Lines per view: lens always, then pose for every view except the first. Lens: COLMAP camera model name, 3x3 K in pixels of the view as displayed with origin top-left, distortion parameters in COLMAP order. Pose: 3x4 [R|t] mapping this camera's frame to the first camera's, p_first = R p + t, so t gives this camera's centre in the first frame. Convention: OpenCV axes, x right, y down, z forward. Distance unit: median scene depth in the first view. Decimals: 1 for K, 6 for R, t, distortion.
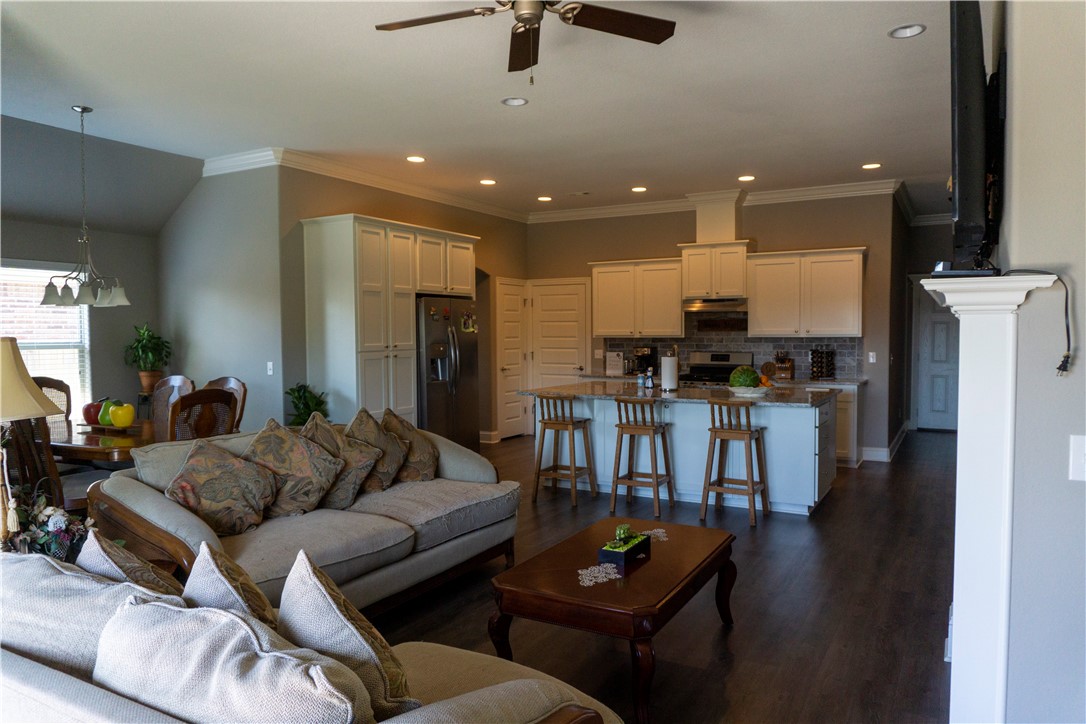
lens RADIAL K [[748.9, 0, 539.2], [0, 748.9, 362.9], [0, 0, 1]] dist [-0.012716, -0.001747]
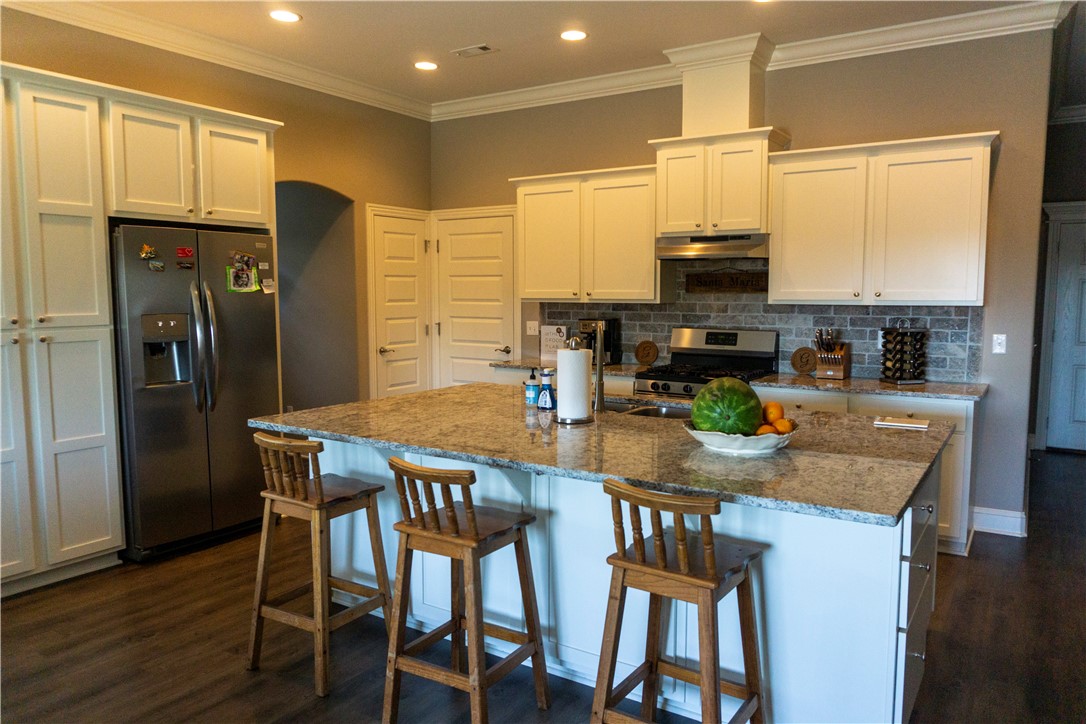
lens RADIAL K [[748.9, 0, 547.6], [0, 748.9, 361.0], [0, 0, 1]] dist [-0.012716, -0.001747]
pose [[0.998223, 0.011043, -0.058563, 0.147972], [-0.007948, 0.998572, 0.052825, -0.020168], [0.059063, -0.052266, 0.996885, 0.430945]]
